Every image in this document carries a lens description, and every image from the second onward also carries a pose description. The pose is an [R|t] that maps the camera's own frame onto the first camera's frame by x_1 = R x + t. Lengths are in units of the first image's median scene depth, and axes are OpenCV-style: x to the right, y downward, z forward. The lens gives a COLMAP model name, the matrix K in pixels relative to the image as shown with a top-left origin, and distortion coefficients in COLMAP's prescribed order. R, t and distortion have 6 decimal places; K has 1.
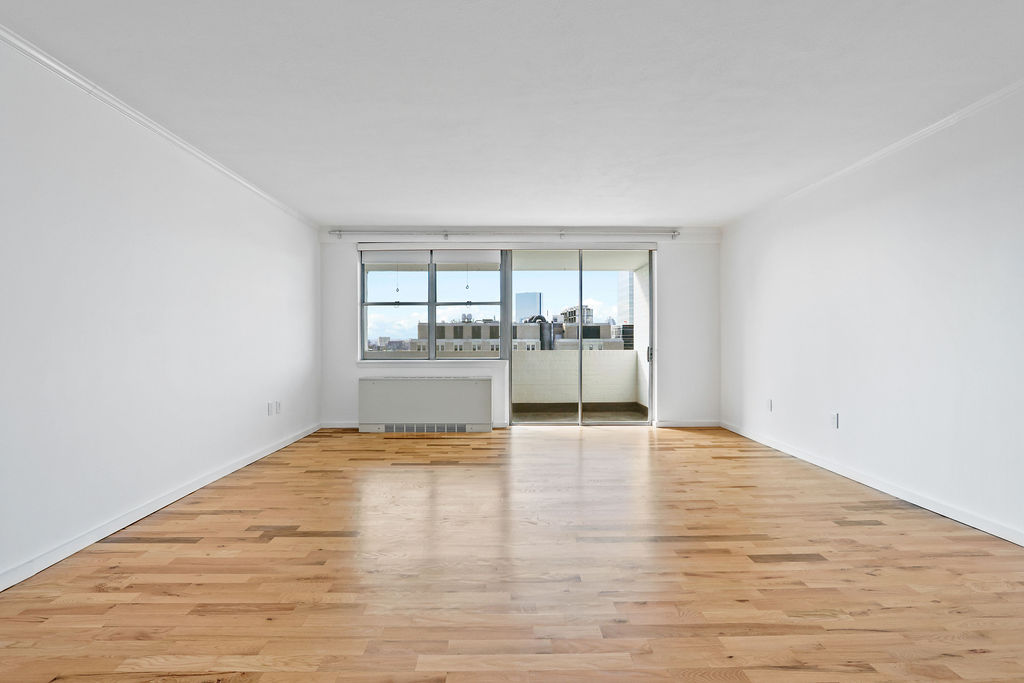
lens RADIAL K [[477.6, 0, 505.5], [0, 477.6, 344.1], [0, 0, 1]] dist [-0.012517, 0.001440]
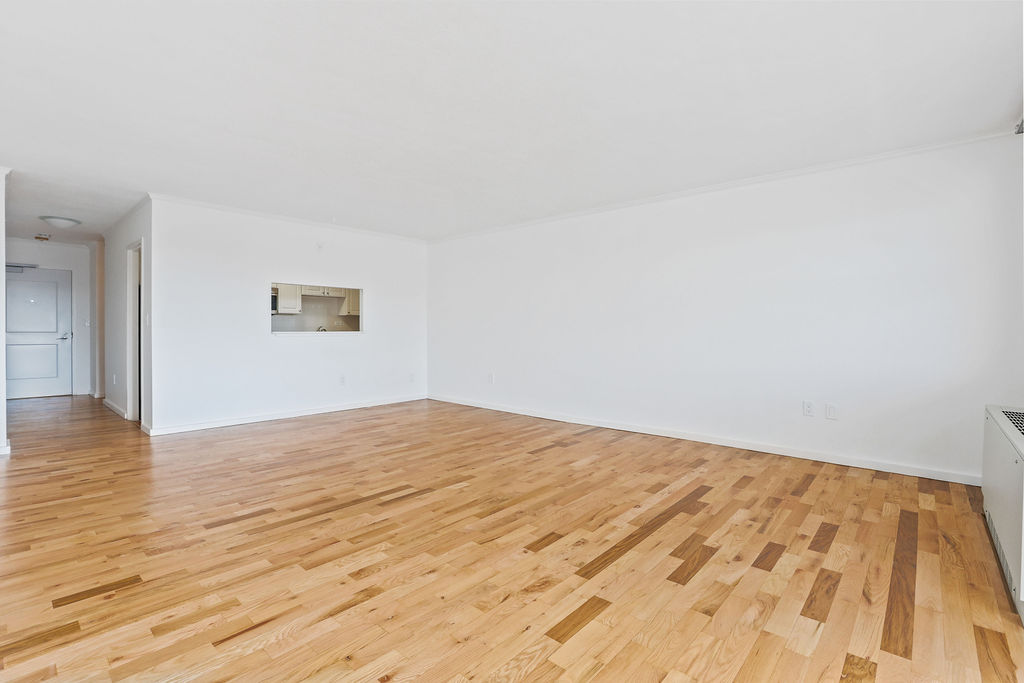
lens RADIAL K [[477.6, 0, 505.5], [0, 477.6, 344.1], [0, 0, 1]] dist [-0.012517, 0.001440]
pose [[-0.691553, 0.021241, -0.722013, 0.409155], [-0.008207, 0.999272, 0.037259, -0.008972], [0.722279, 0.031693, -0.690875, 0.944859]]
